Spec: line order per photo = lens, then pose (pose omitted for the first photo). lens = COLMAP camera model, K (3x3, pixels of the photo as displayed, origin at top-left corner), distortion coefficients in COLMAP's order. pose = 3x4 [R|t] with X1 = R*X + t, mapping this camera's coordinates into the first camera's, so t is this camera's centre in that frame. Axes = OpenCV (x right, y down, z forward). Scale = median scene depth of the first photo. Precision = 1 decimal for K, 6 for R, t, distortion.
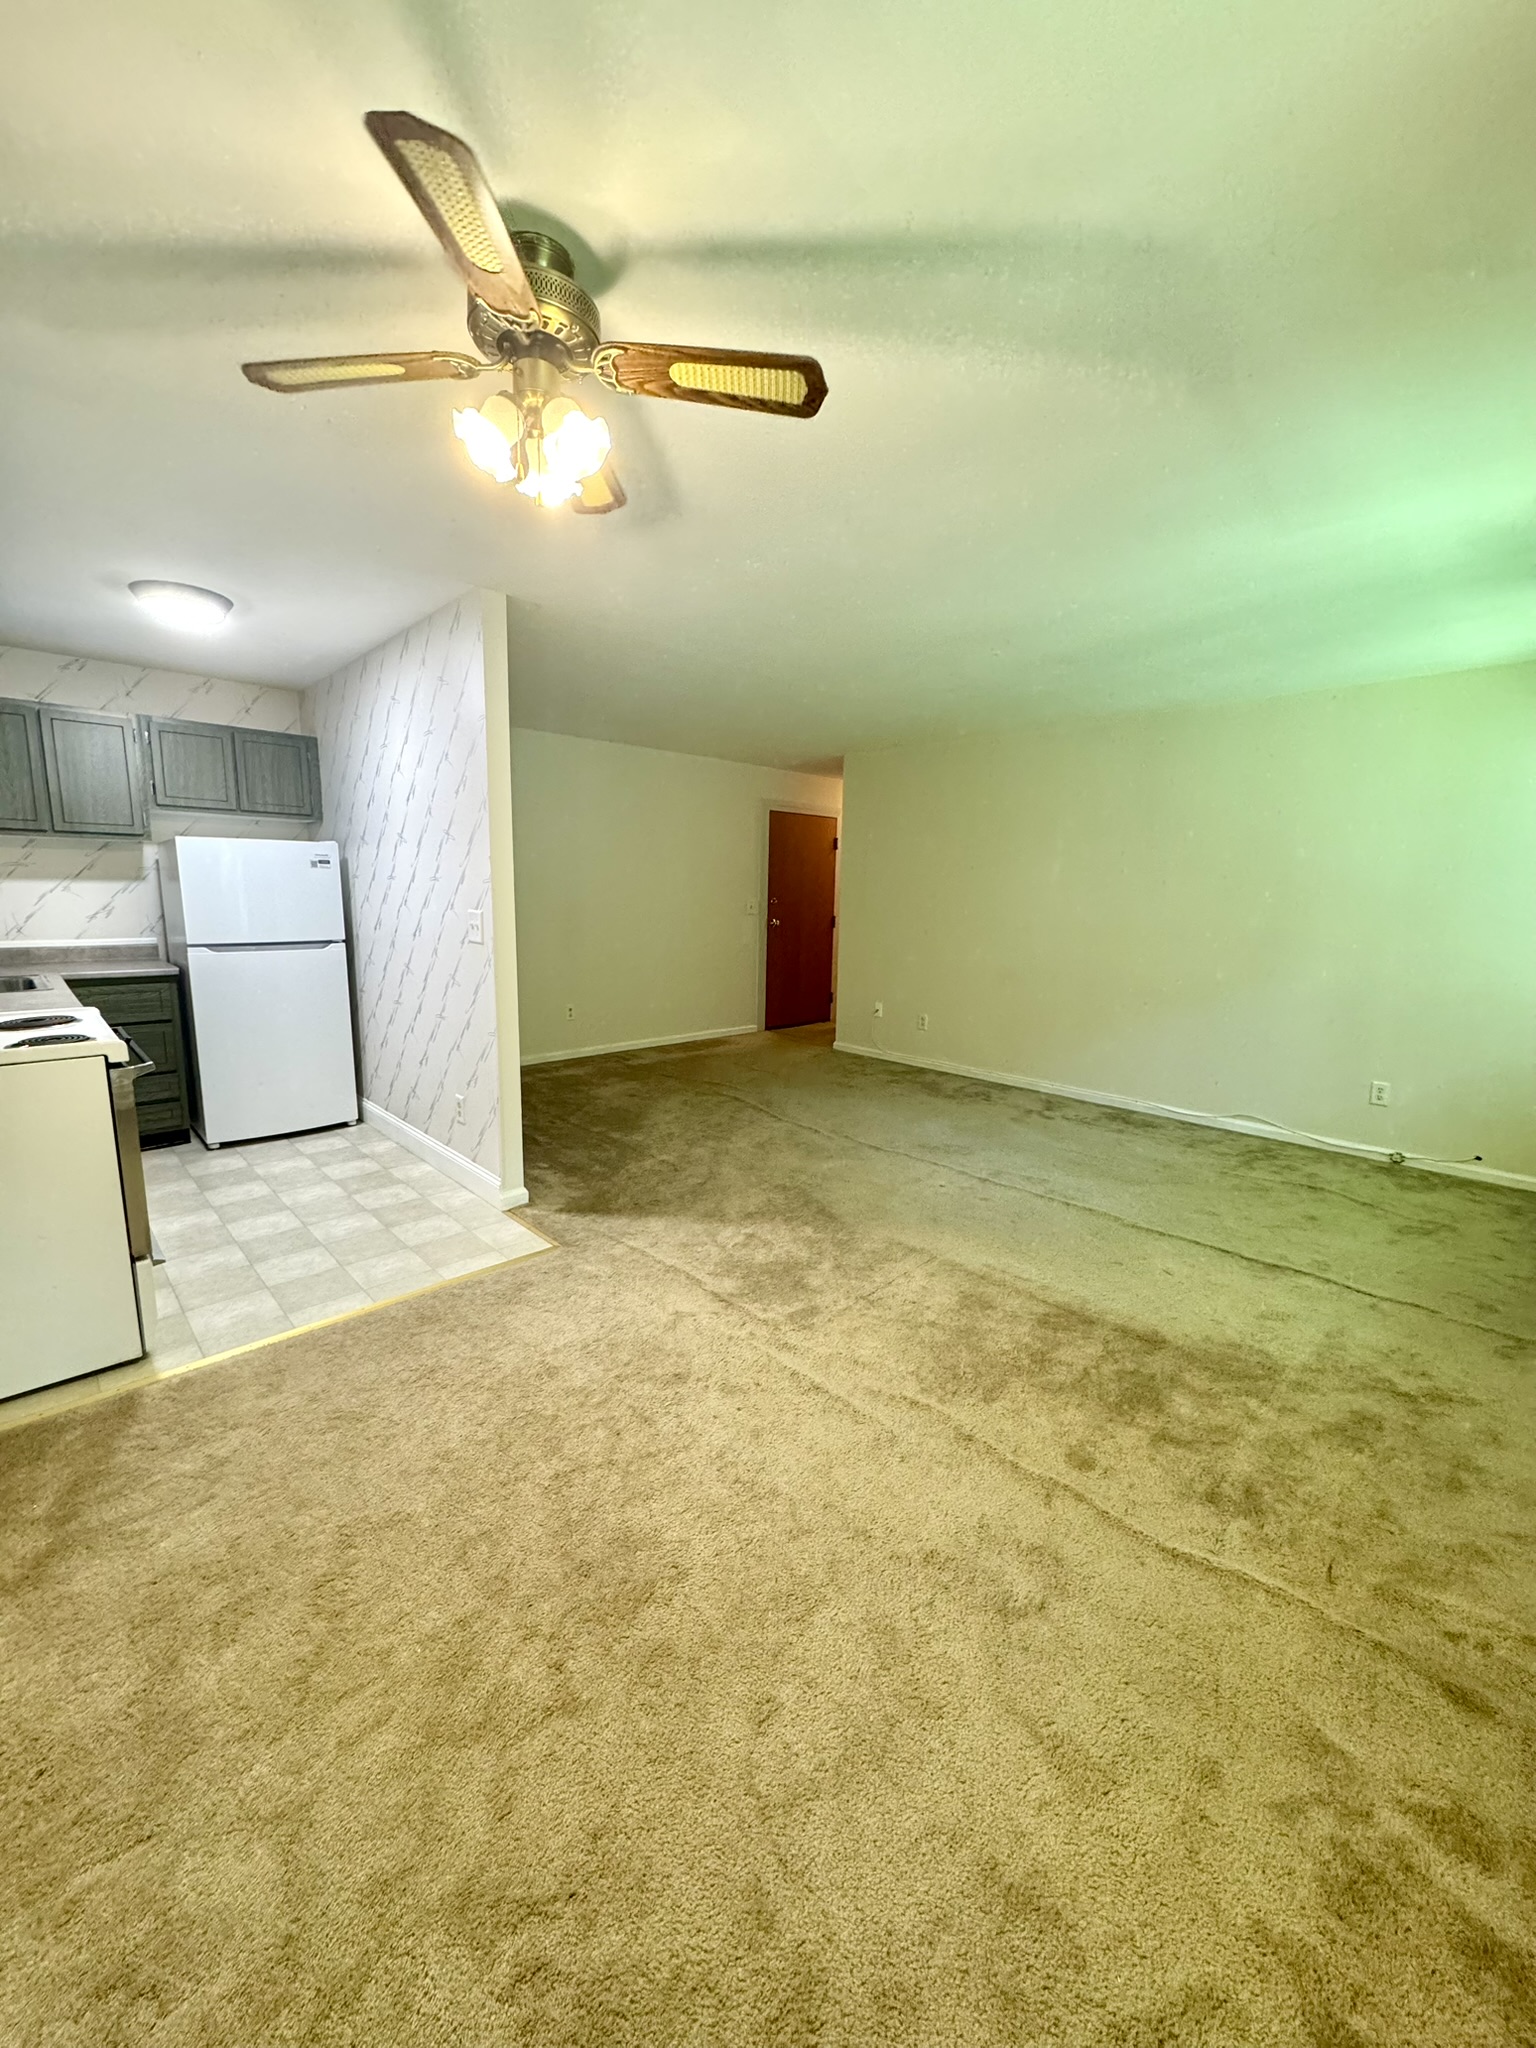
lens RADIAL K [[809.6, 0, 768.0], [0, 809.6, 1024.0], [0, 0, 1]] dist [-0.001072, 0.000047]
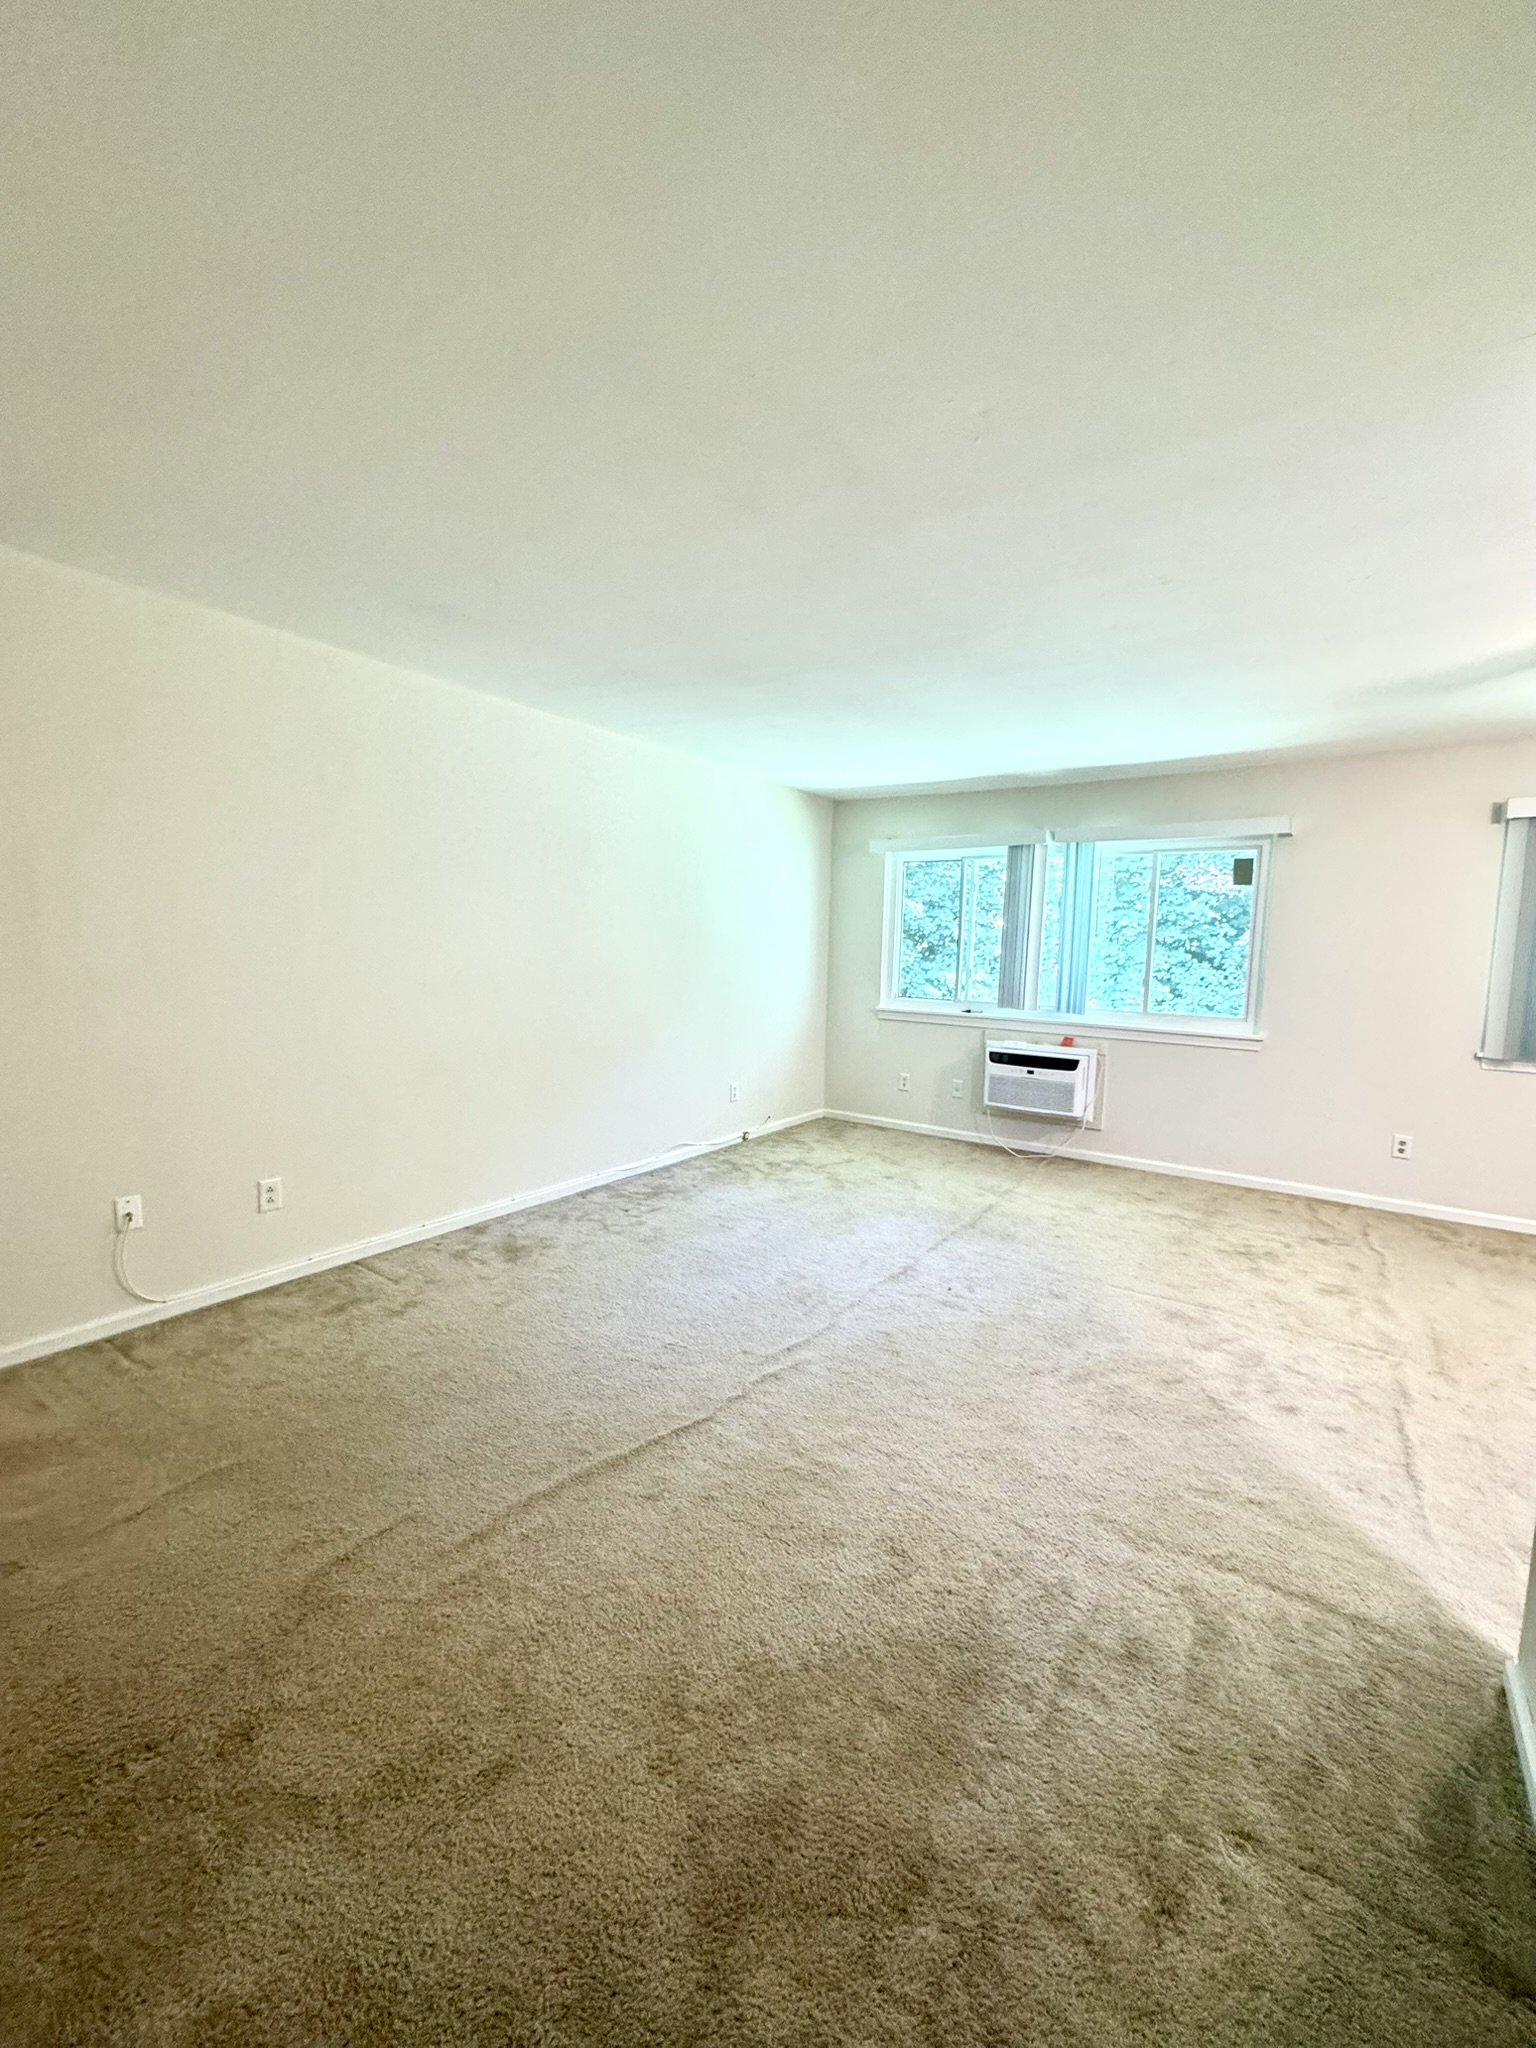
lens RADIAL K [[818.1, 0, 768.7], [0, 818.1, 1018.9], [0, 0, 1]] dist [0.000132, 0.000000]
pose [[-0.198755, -0.116432, 0.973108, -0.526939], [0.128417, 0.981263, 0.143636, -0.217360], [-0.971599, 0.153513, -0.180080, 1.232025]]
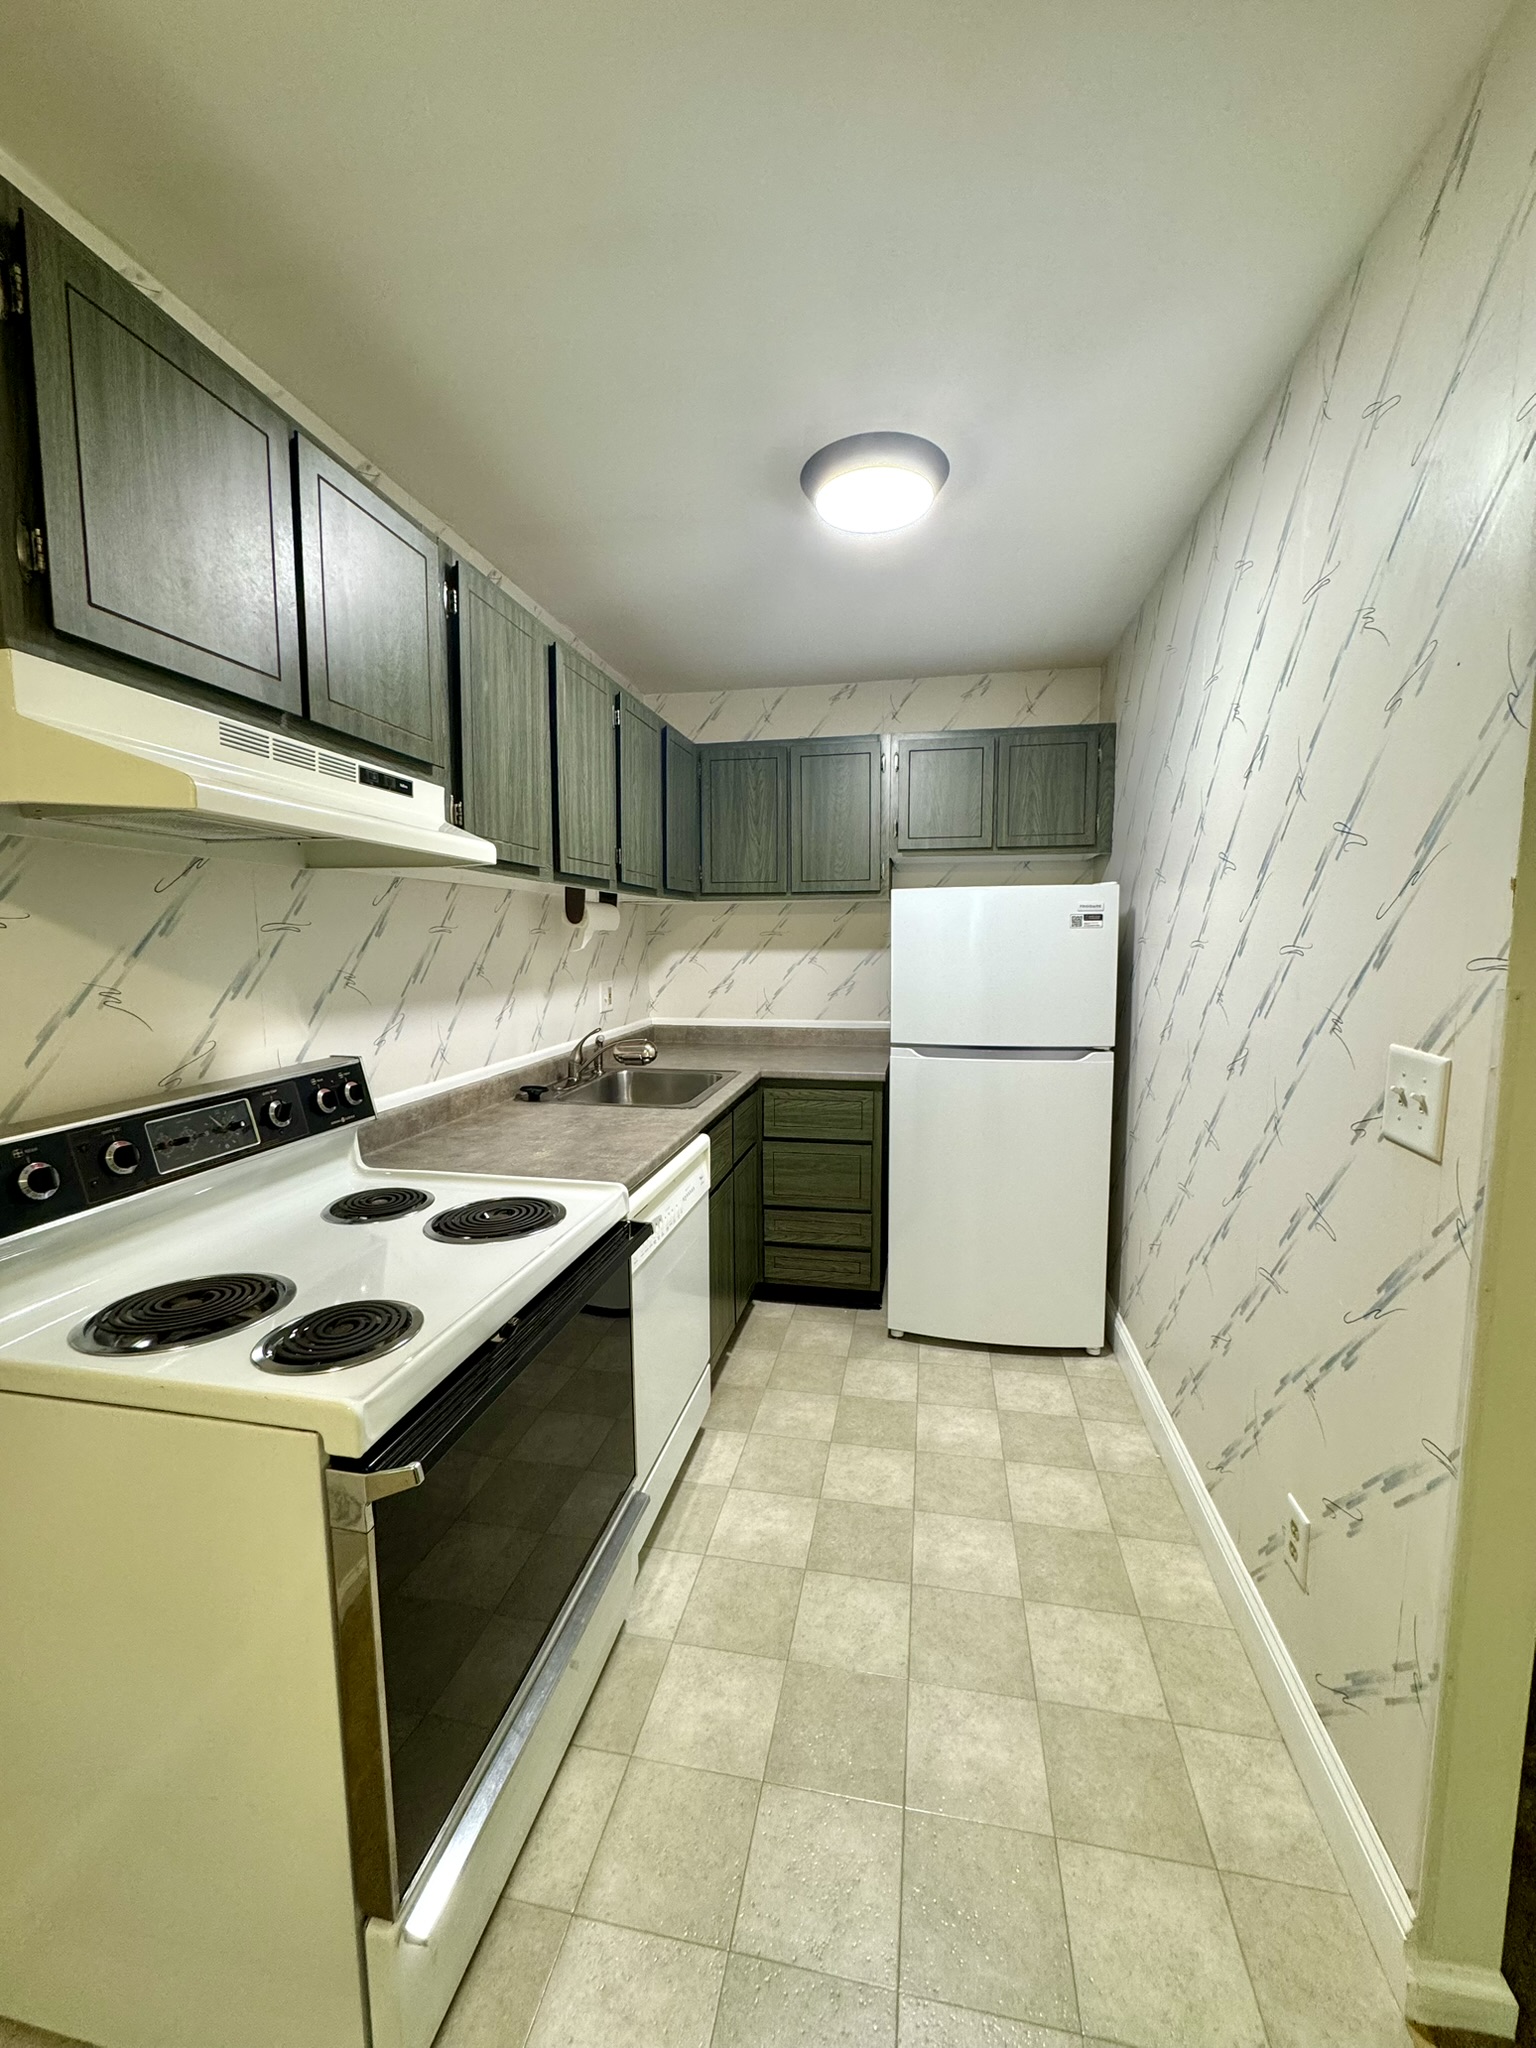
lens RADIAL K [[818.1, 0, 768.7], [0, 818.1, 1018.9], [0, 0, 1]] dist [0.000132, 0.000000]
pose [[0.577553, 0.064144, -0.813829, -0.206810], [-0.120038, 0.992745, -0.006942, -0.100729], [0.807480, 0.101699, 0.581062, 0.502047]]
